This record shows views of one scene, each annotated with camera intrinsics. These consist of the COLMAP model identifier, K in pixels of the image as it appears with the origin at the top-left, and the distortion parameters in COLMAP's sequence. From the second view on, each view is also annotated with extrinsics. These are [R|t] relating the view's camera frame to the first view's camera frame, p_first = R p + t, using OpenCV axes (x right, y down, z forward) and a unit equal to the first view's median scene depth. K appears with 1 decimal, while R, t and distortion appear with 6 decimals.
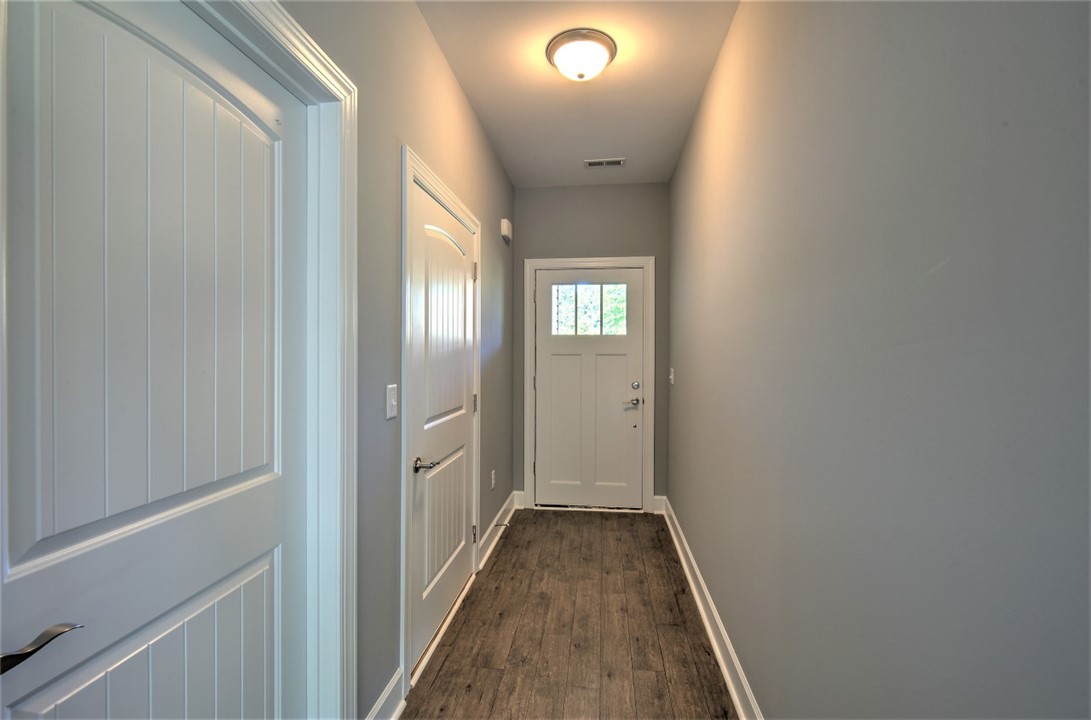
lens RADIAL K [[465.2, 0, 547.5], [0, 465.2, 357.0], [0, 0, 1]] dist [0.004056, -0.003677]
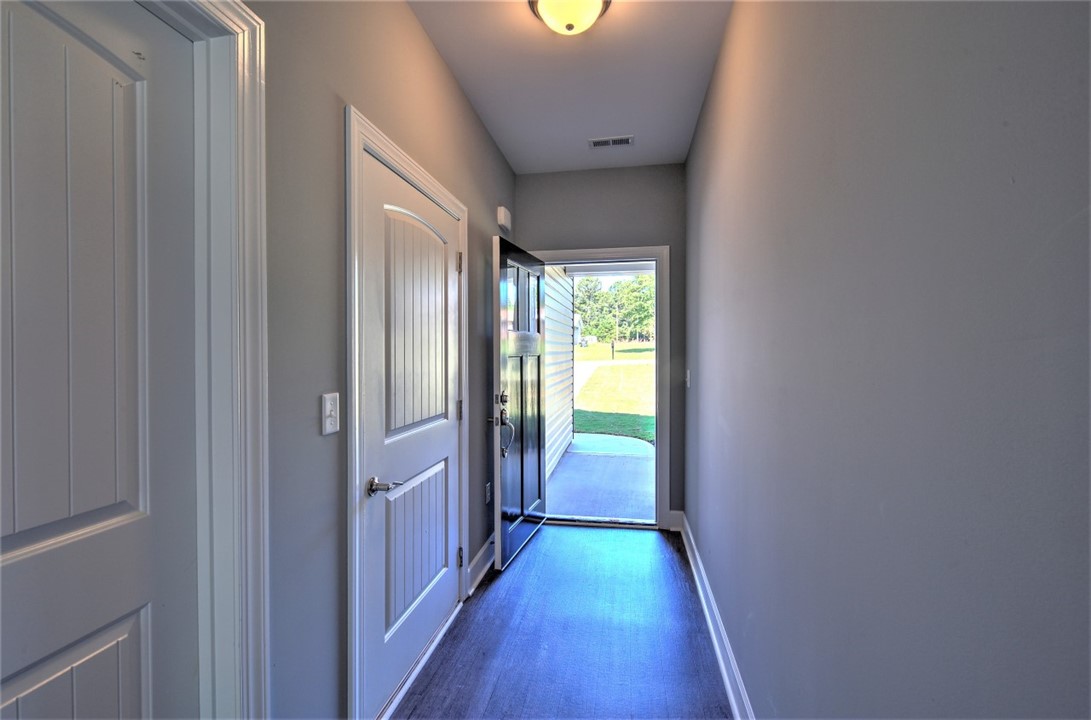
lens RADIAL K [[466.9, 0, 547.8], [0, 466.9, 357.3], [0, 0, 1]] dist [0.004534, -0.003507]
pose [[0.998645, -0.004821, -0.051821, 0.073821], [0.004853, 0.999988, 0.000480, -0.002423], [0.051818, -0.000731, 0.998656, 0.148234]]
